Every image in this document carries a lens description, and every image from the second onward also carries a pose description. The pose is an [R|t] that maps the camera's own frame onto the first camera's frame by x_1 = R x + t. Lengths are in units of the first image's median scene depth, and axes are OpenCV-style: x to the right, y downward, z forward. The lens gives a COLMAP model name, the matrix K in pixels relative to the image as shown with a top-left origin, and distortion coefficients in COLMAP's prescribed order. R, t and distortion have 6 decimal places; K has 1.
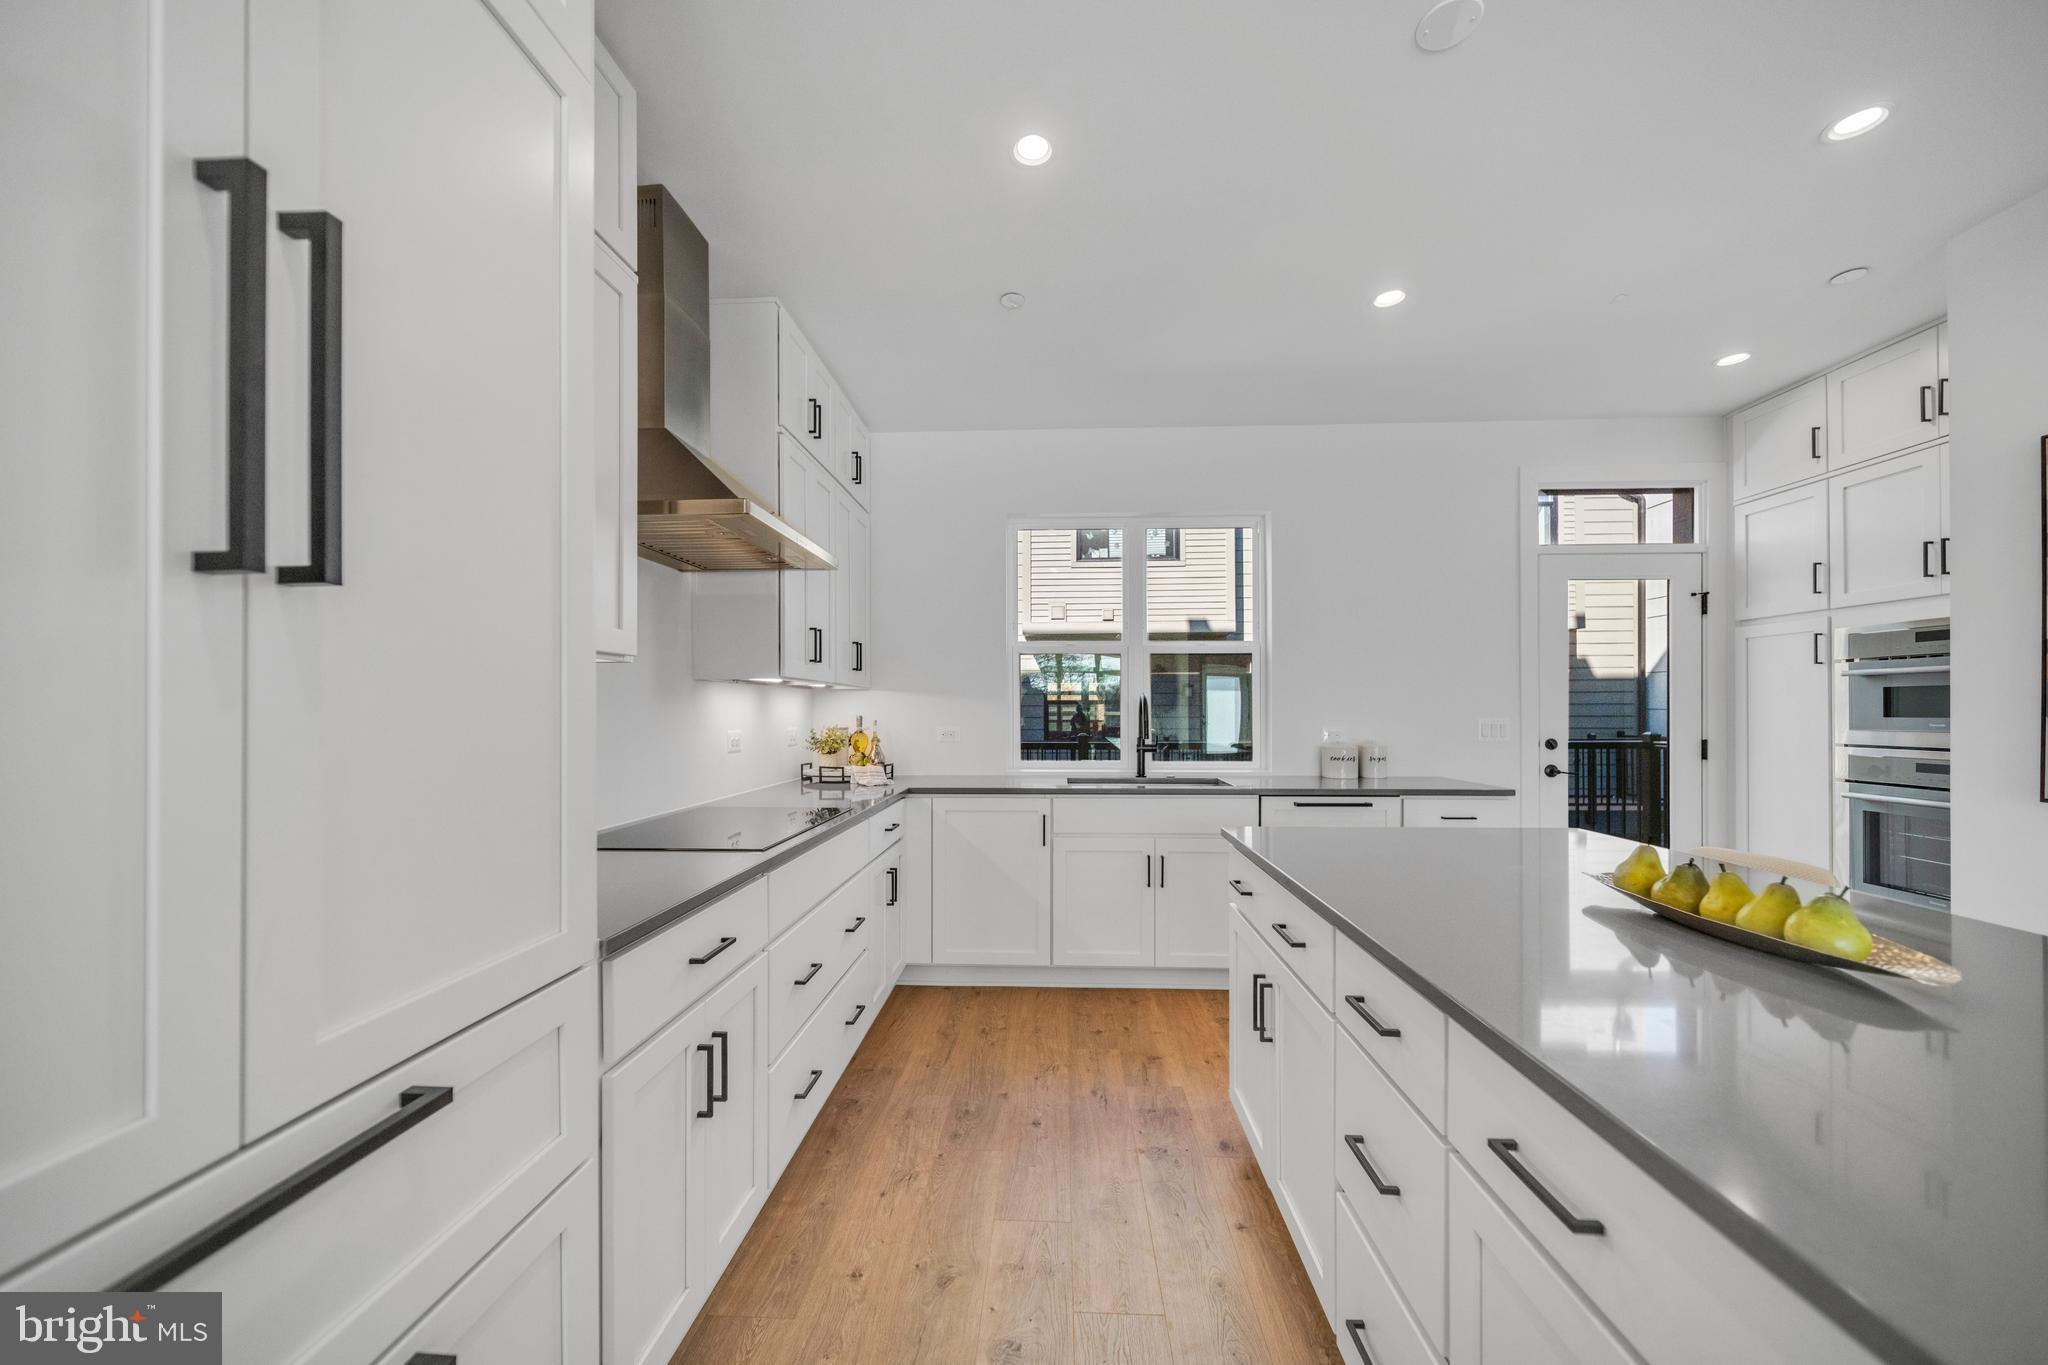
lens RADIAL K [[740.2, 0, 1012.3], [0, 740.2, 703.4], [0, 0, 1]] dist [-0.000693, -0.000609]
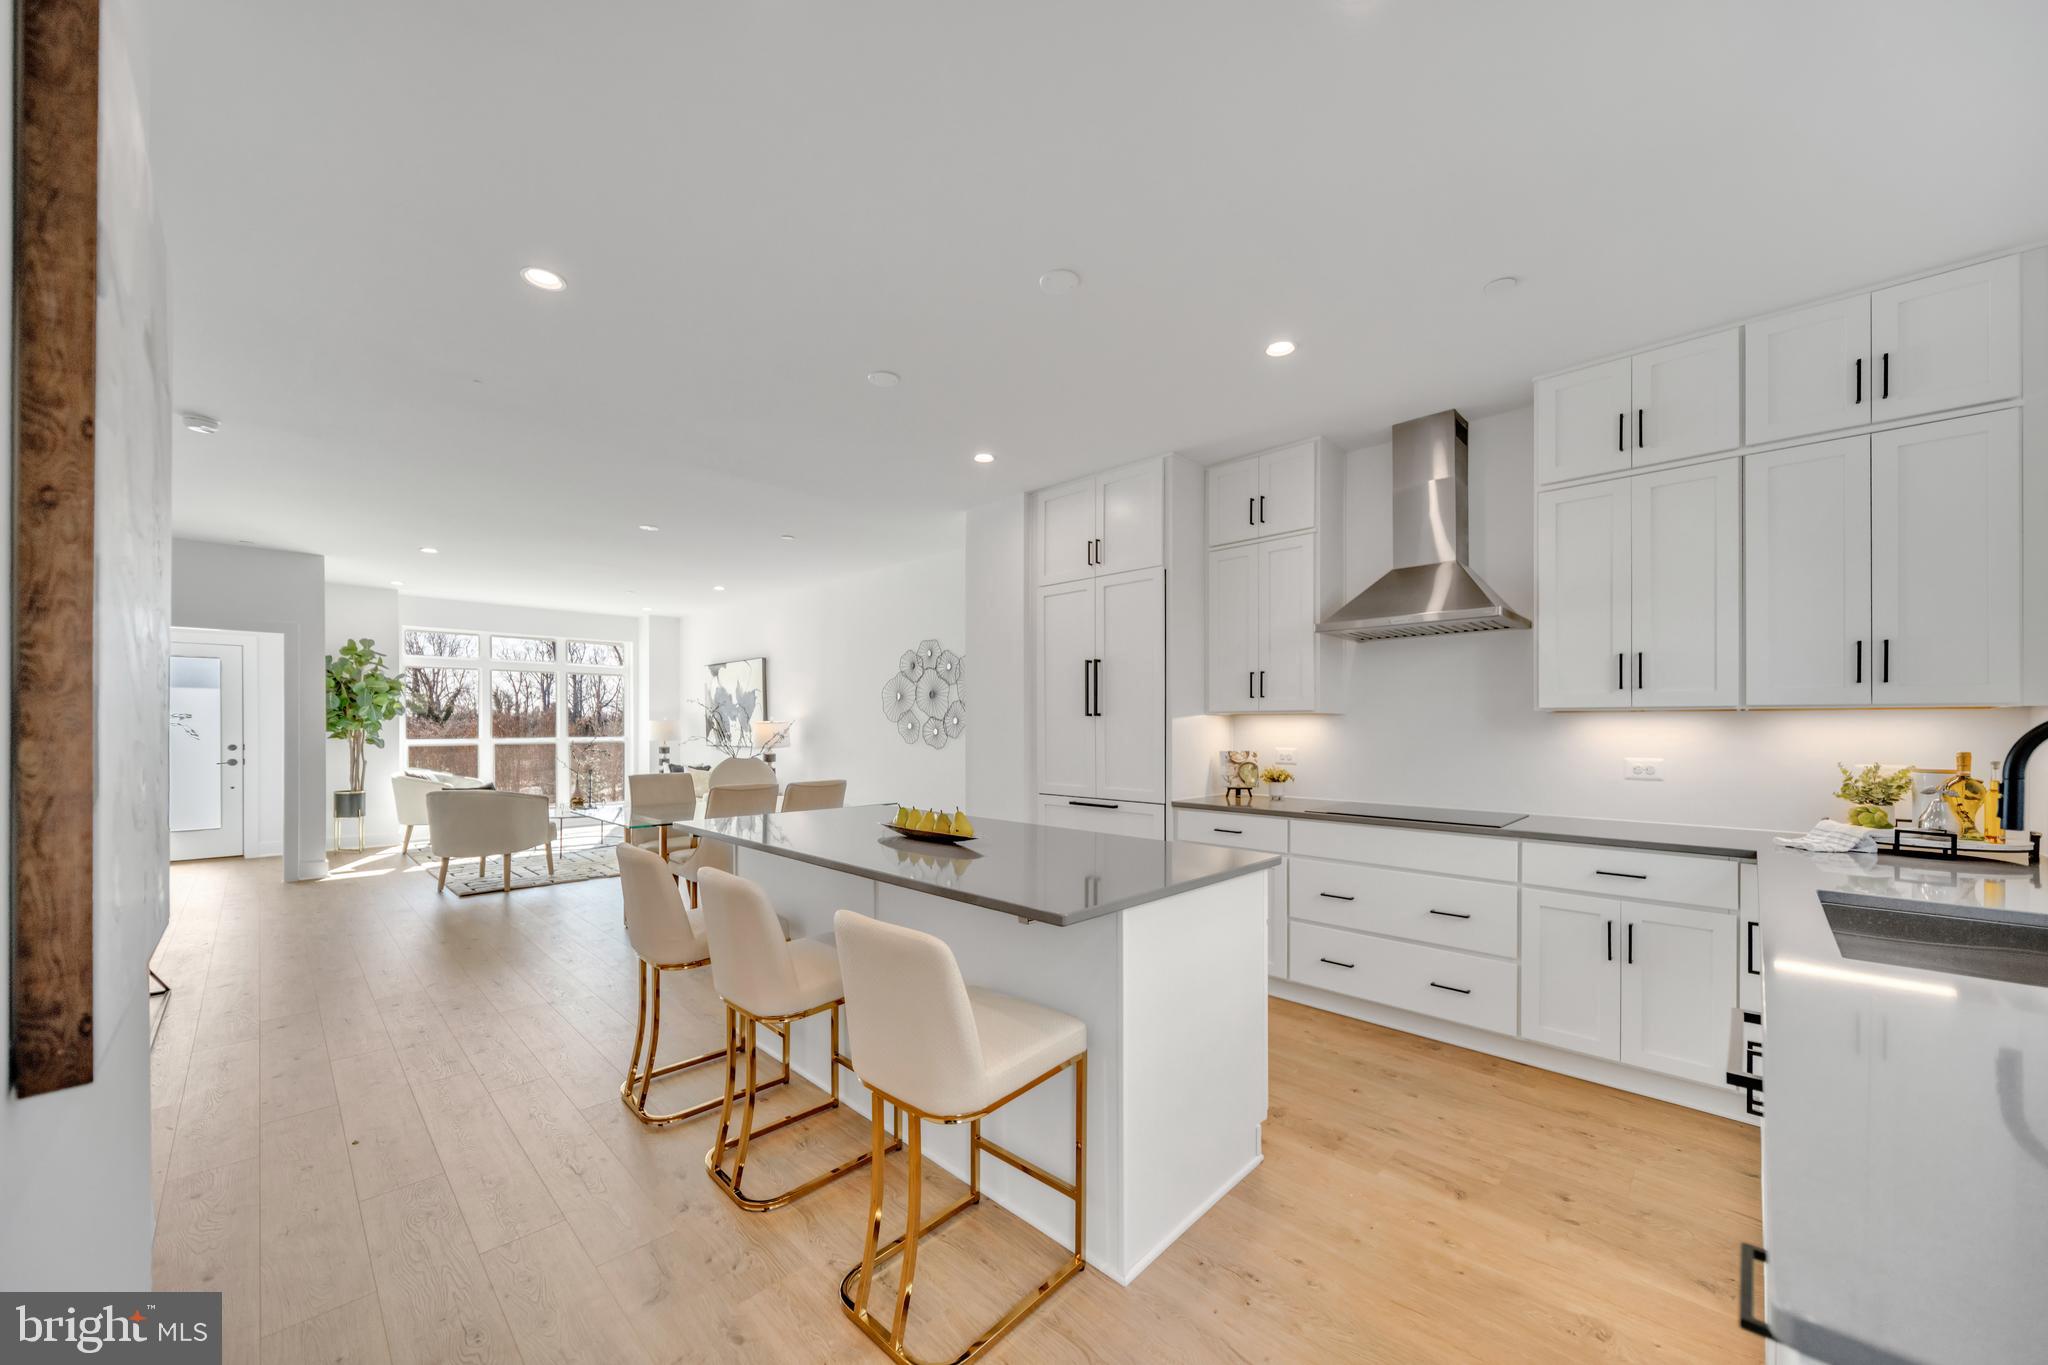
lens RADIAL K [[740.2, 0, 1034.1], [0, 740.2, 728.2], [0, 0, 1]] dist [-0.000693, -0.000609]
pose [[-0.638080, 0.004919, -0.769954, 0.790814], [0.008224, 0.999966, -0.000427, -0.009718], [0.769926, -0.006604, -0.638099, 0.850345]]
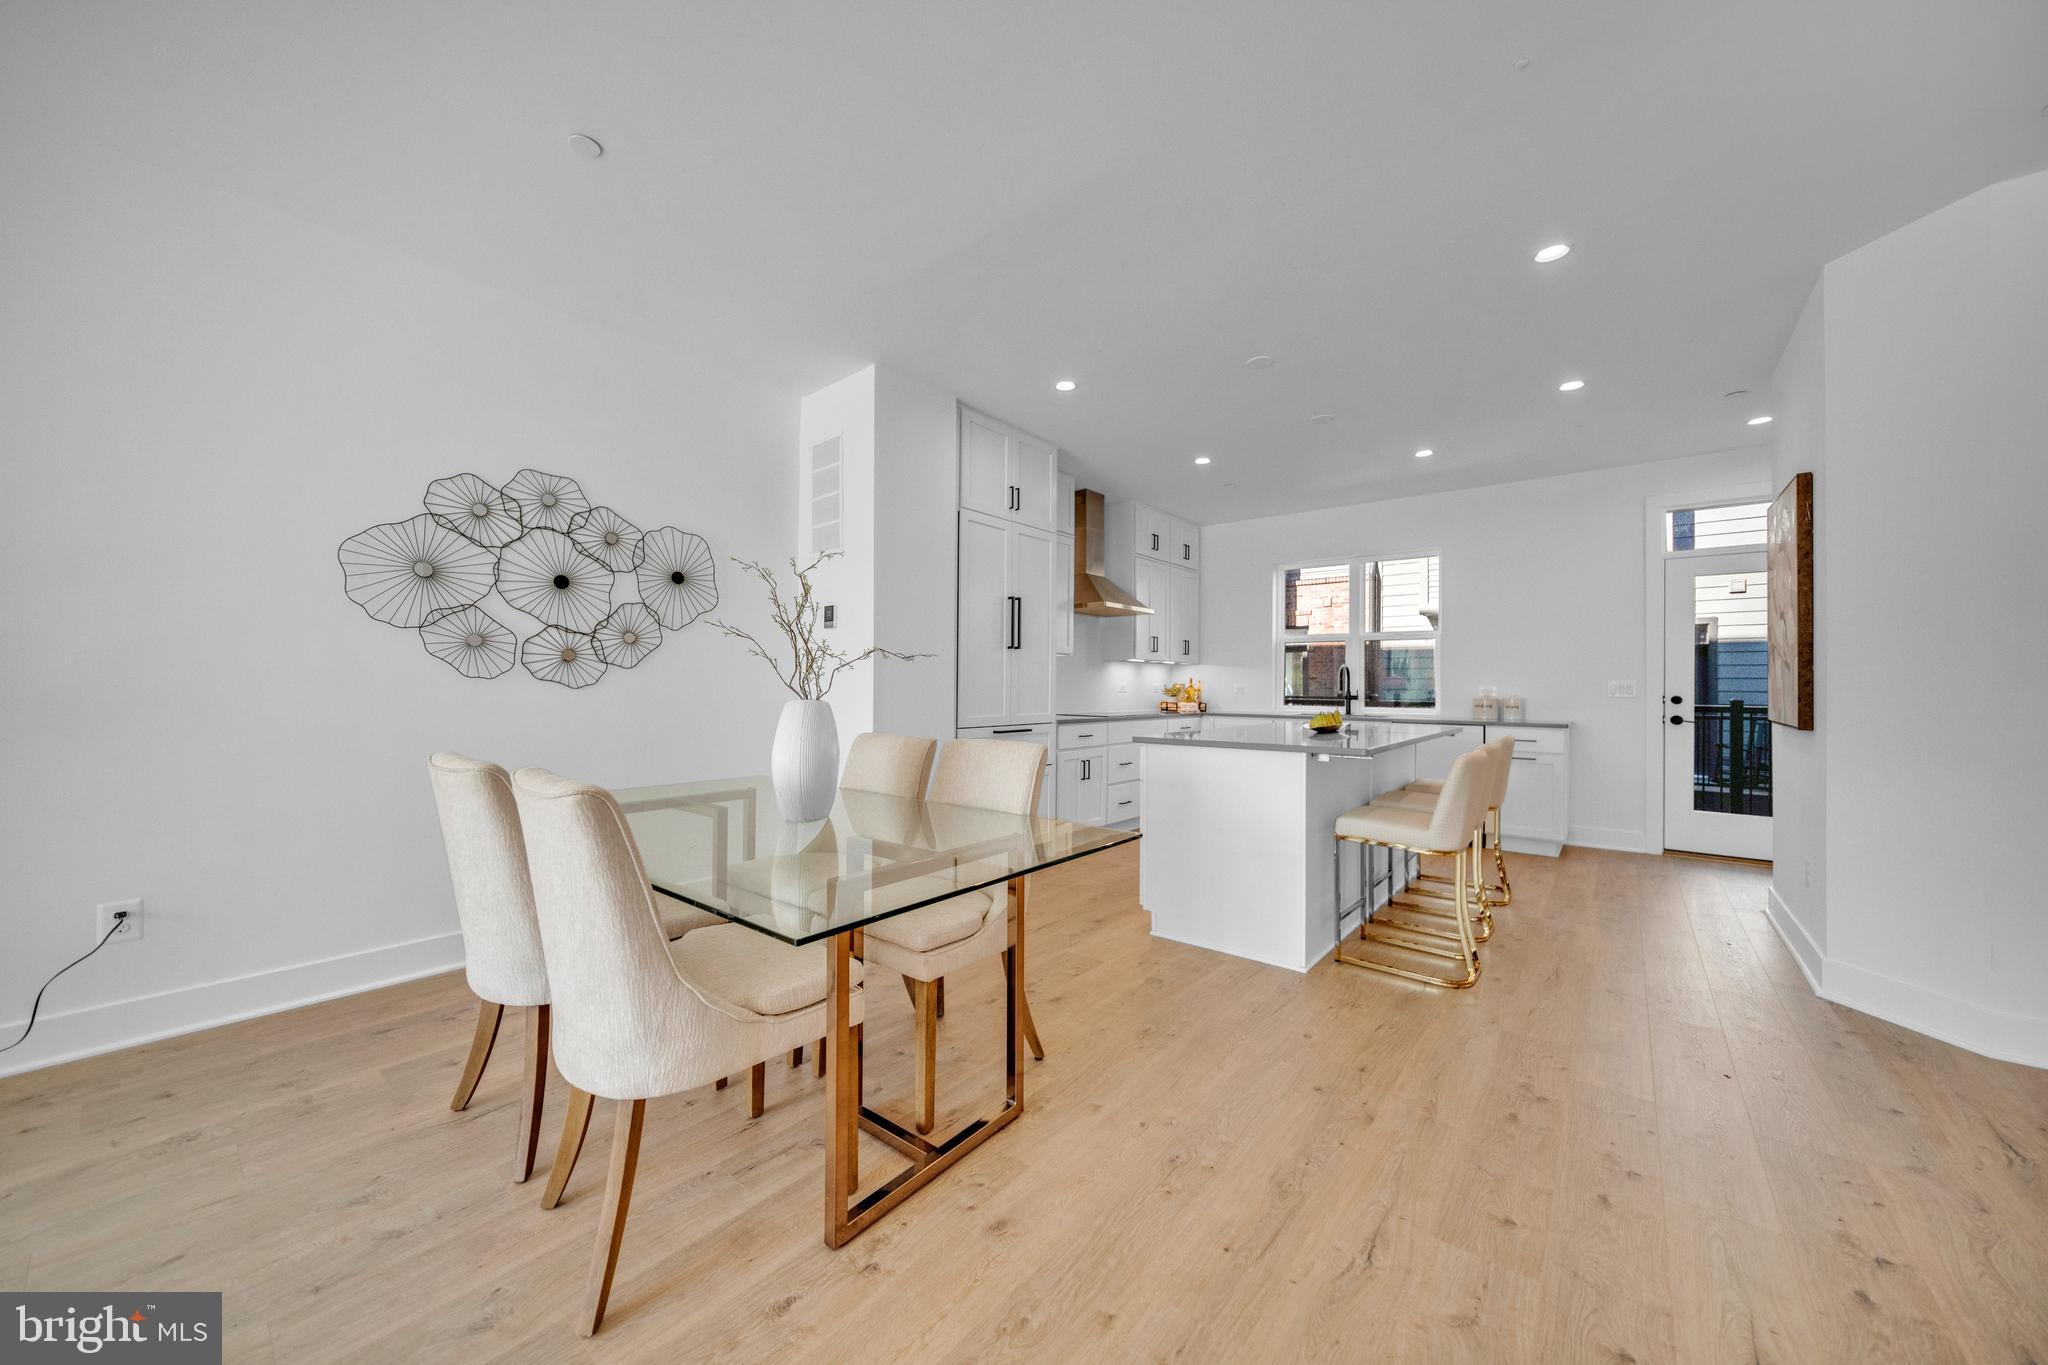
lens RADIAL K [[716.8, 0, 1005.0], [0, 716.8, 680.6], [0, 0, 1]] dist [0.001237, -0.000321]
pose [[0.801611, 0.004202, -0.597831, 0.551264], [-0.004032, 0.999991, 0.001622, 0.023560], [0.597833, 0.001111, 0.801620, -0.826322]]
